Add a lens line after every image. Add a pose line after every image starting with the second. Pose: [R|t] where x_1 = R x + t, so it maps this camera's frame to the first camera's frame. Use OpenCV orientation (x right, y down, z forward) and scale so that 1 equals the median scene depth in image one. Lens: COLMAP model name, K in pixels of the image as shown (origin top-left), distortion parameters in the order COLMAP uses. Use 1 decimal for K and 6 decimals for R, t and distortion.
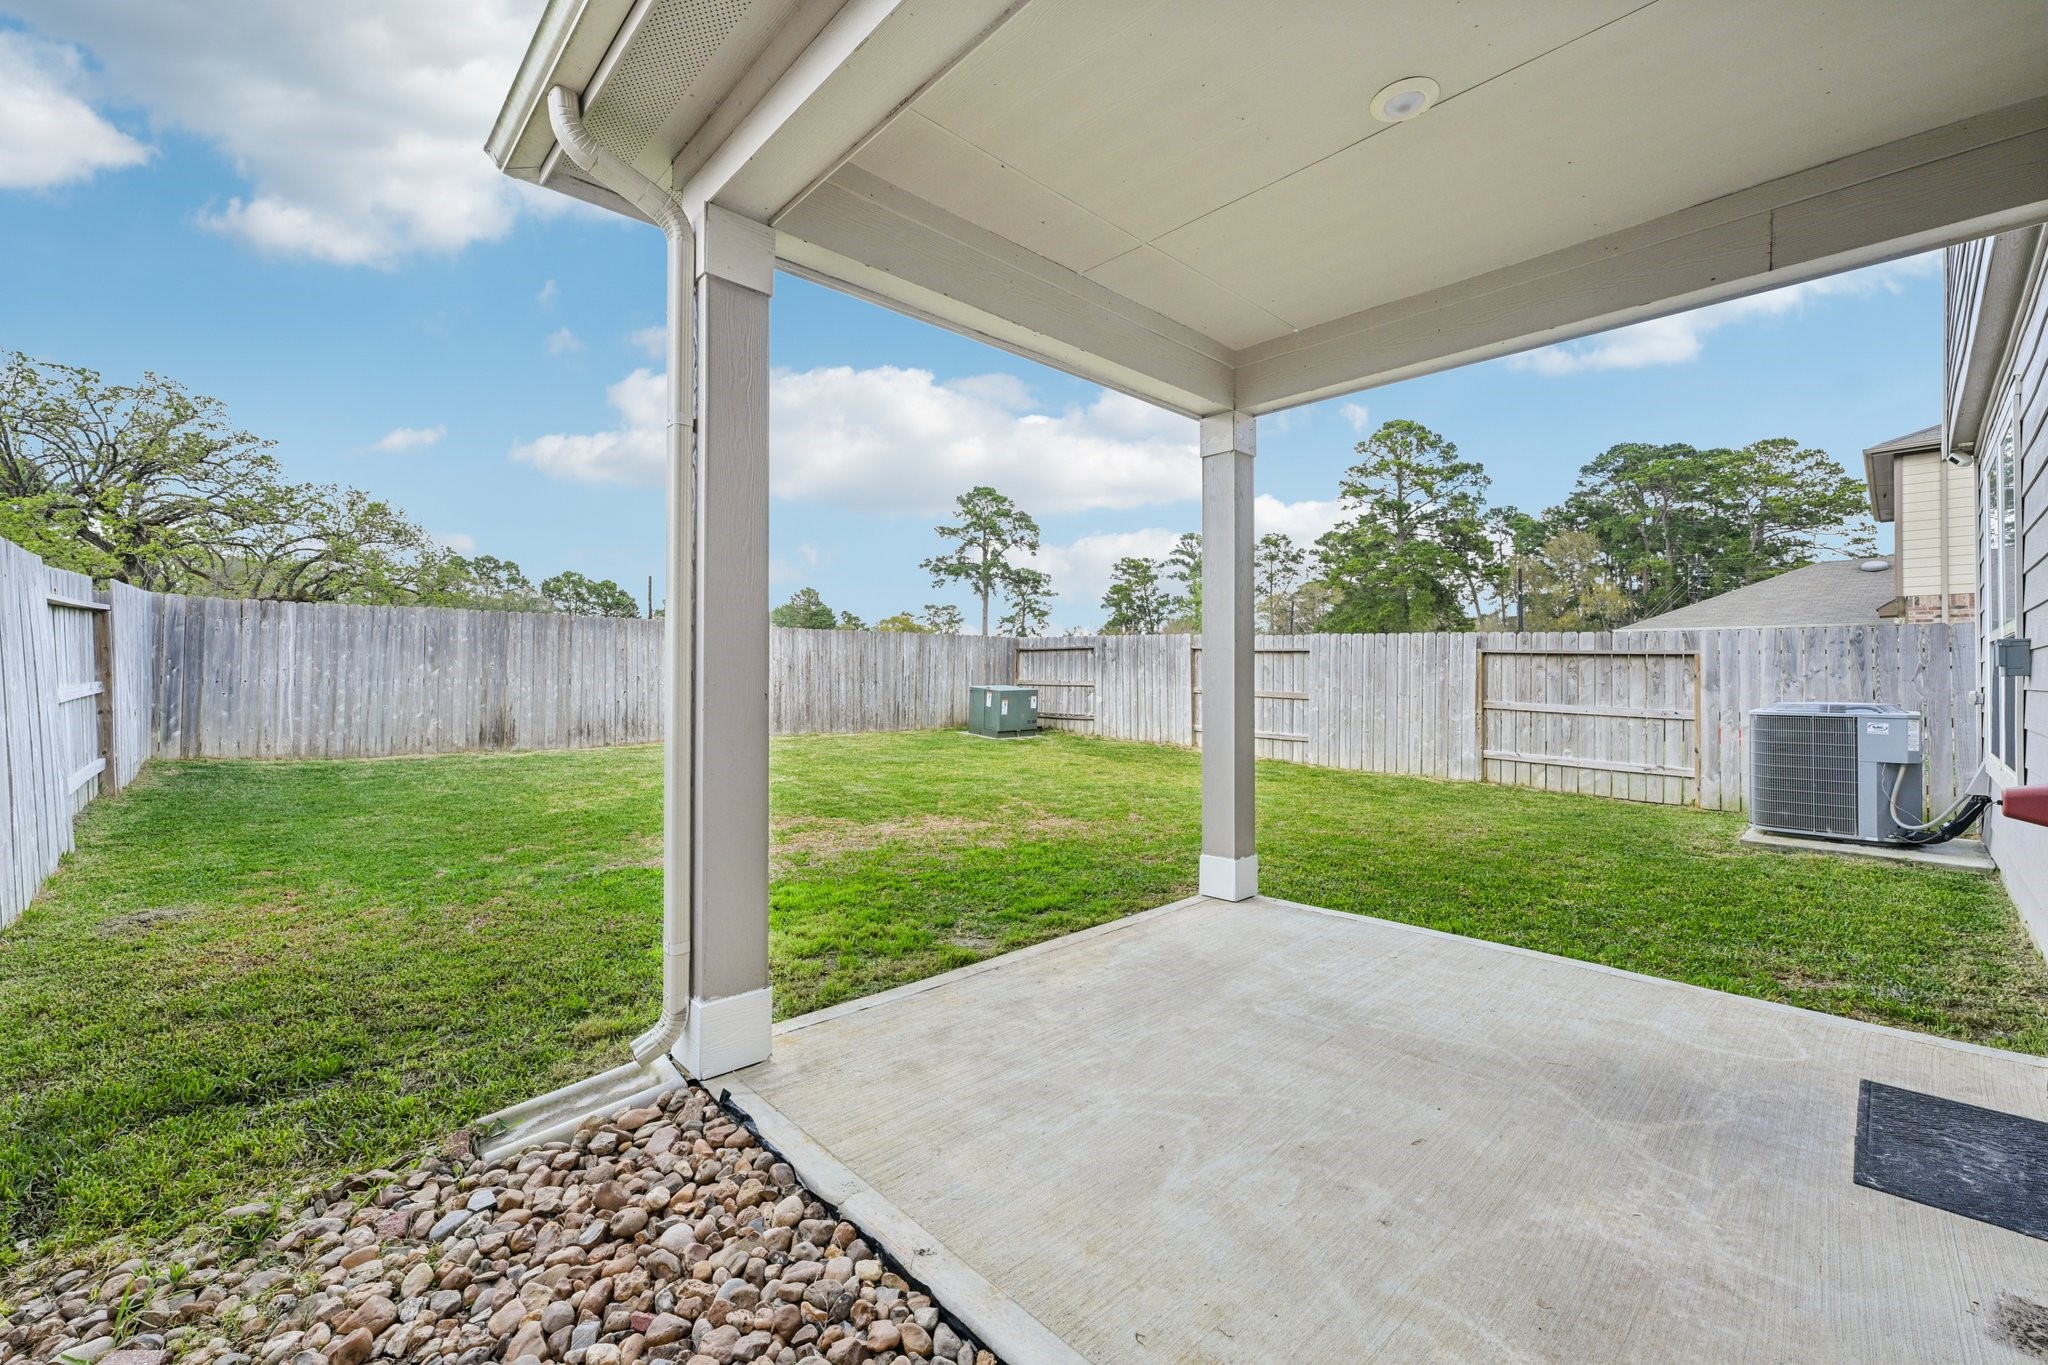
lens RADIAL K [[817.4, 0, 1006.5], [0, 817.4, 662.3], [0, 0, 1]] dist [0.001924, -0.000172]
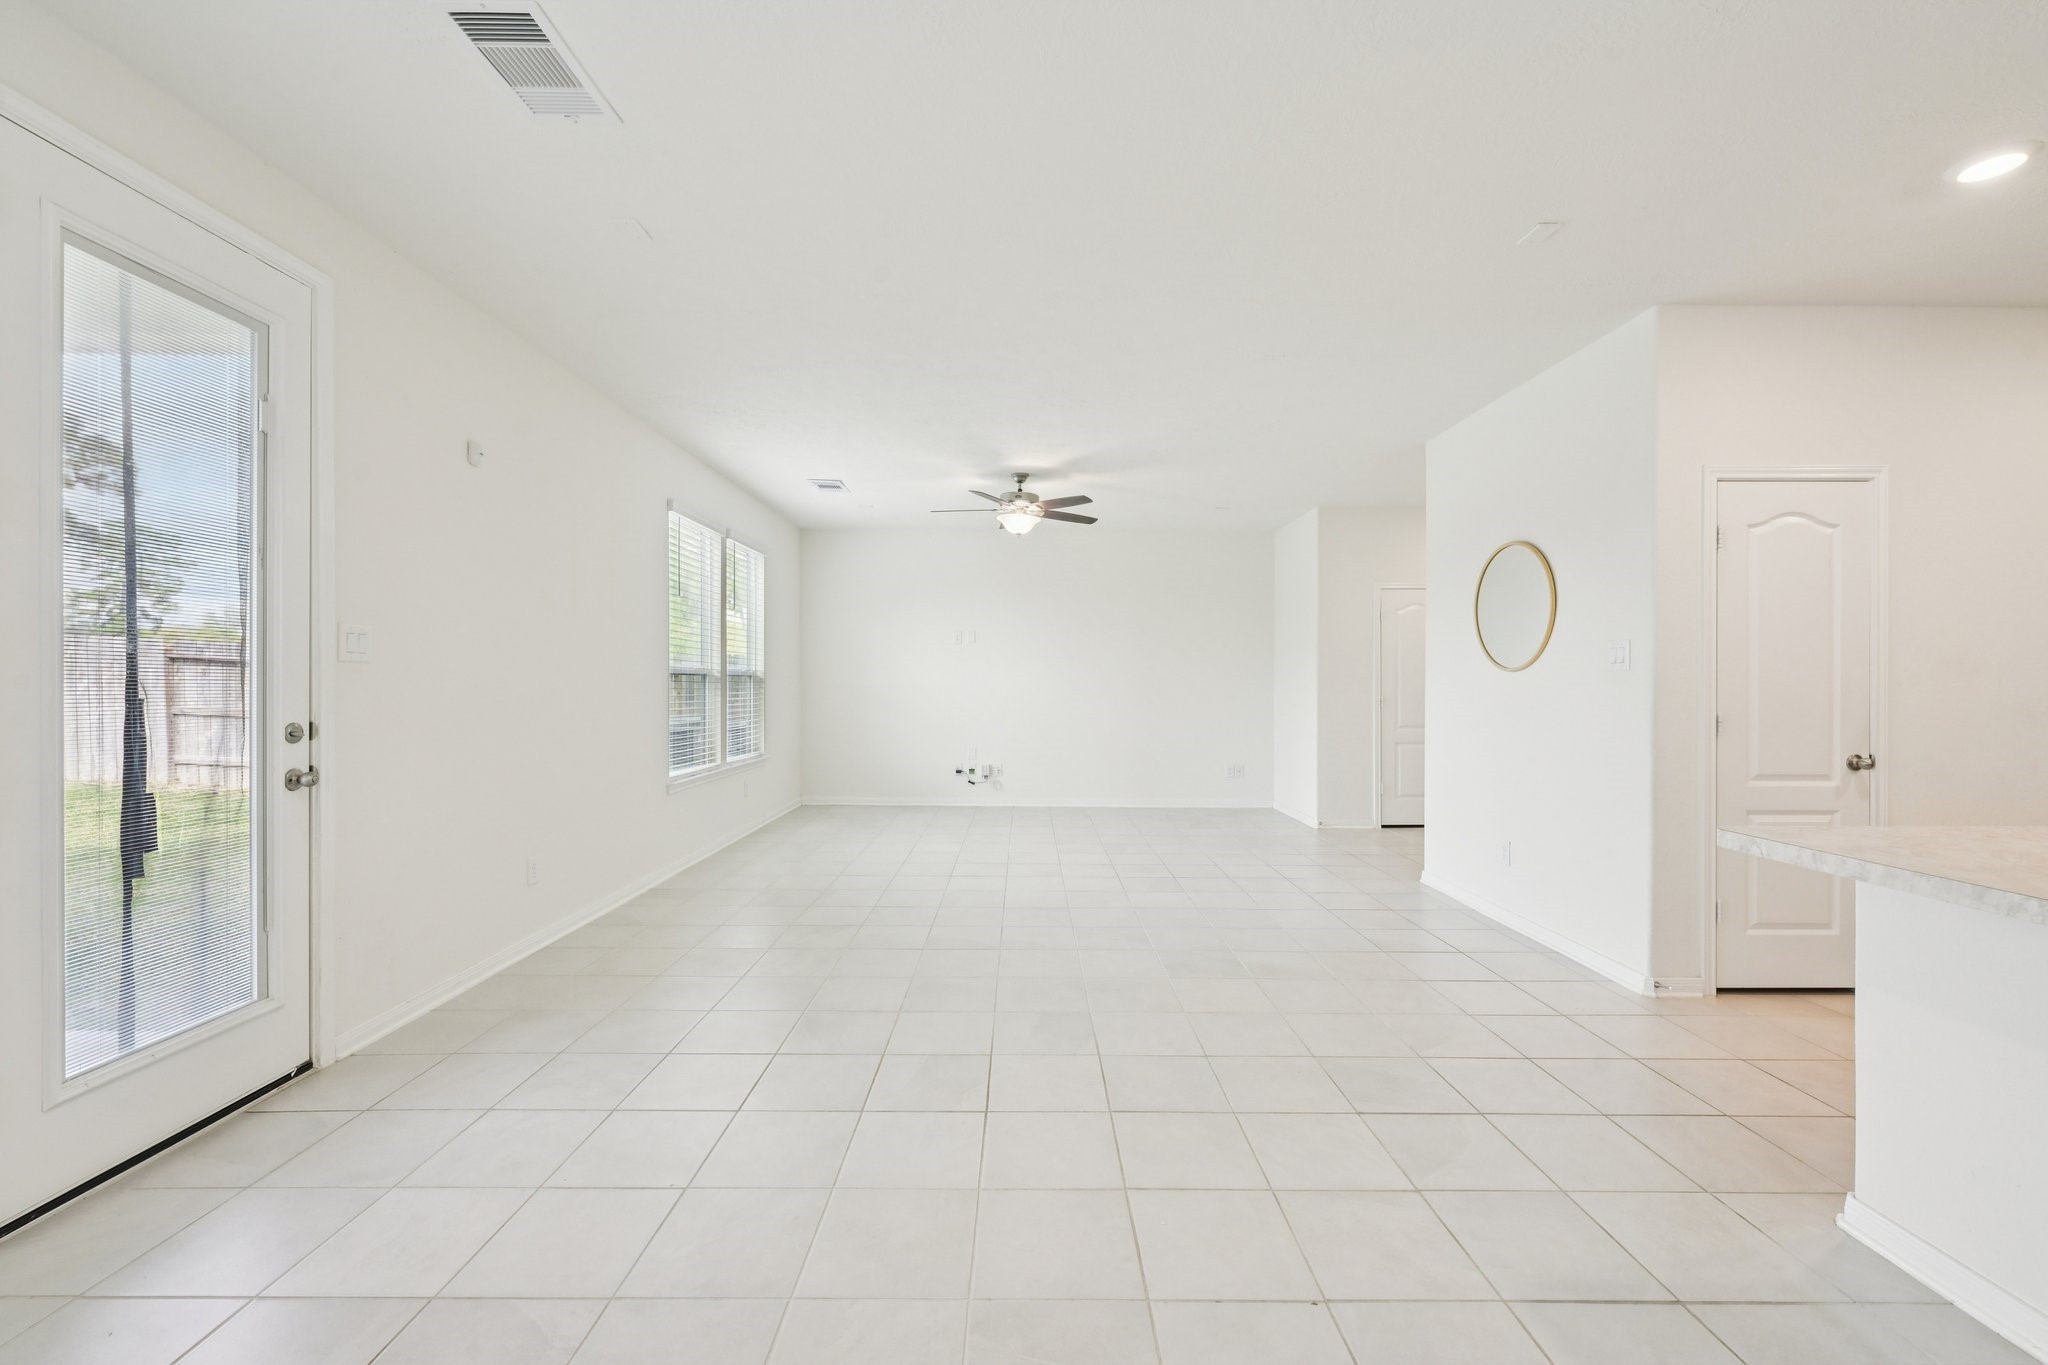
lens RADIAL K [[817.4, 0, 1025.6], [0, 817.4, 688.0], [0, 0, 1]] dist [0.001924, -0.000172]
pose [[0.675819, -0.007302, 0.737032, 0.198591], [-0.013303, 0.999667, 0.022103, -0.014710], [-0.736948, -0.024743, 0.675497, -0.110395]]
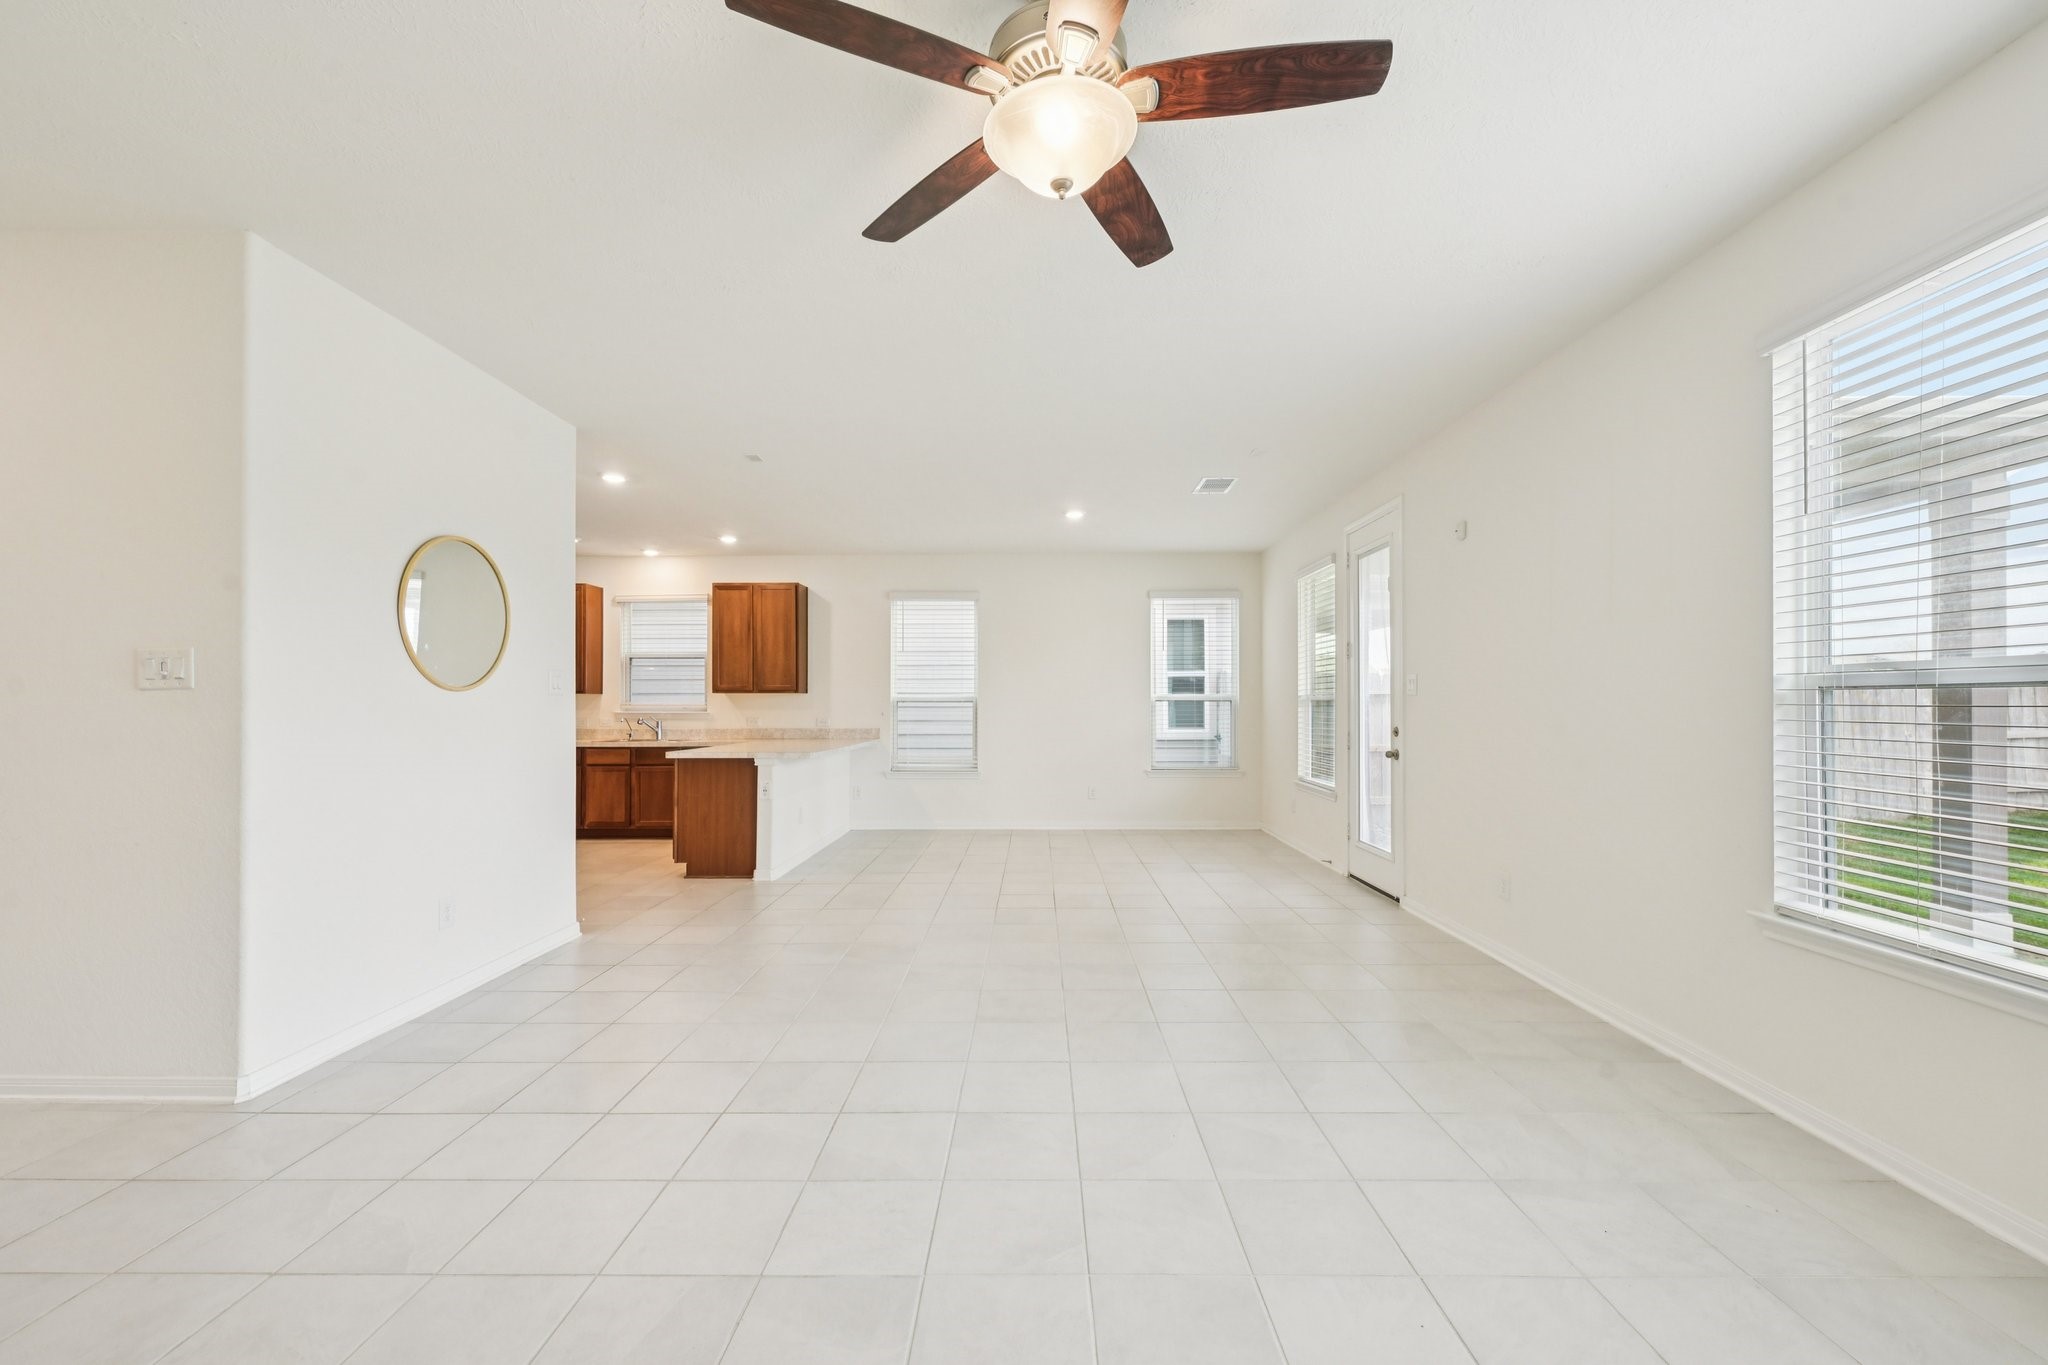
lens RADIAL K [[817.4, 0, 1035.6], [0, 817.4, 698.1], [0, 0, 1]] dist [0.001924, -0.000172]
pose [[-0.681297, -0.011779, -0.731912, 0.634345], [0.010517, 0.999610, -0.025876, -0.005257], [0.731931, -0.025327, -0.680908, 0.291902]]
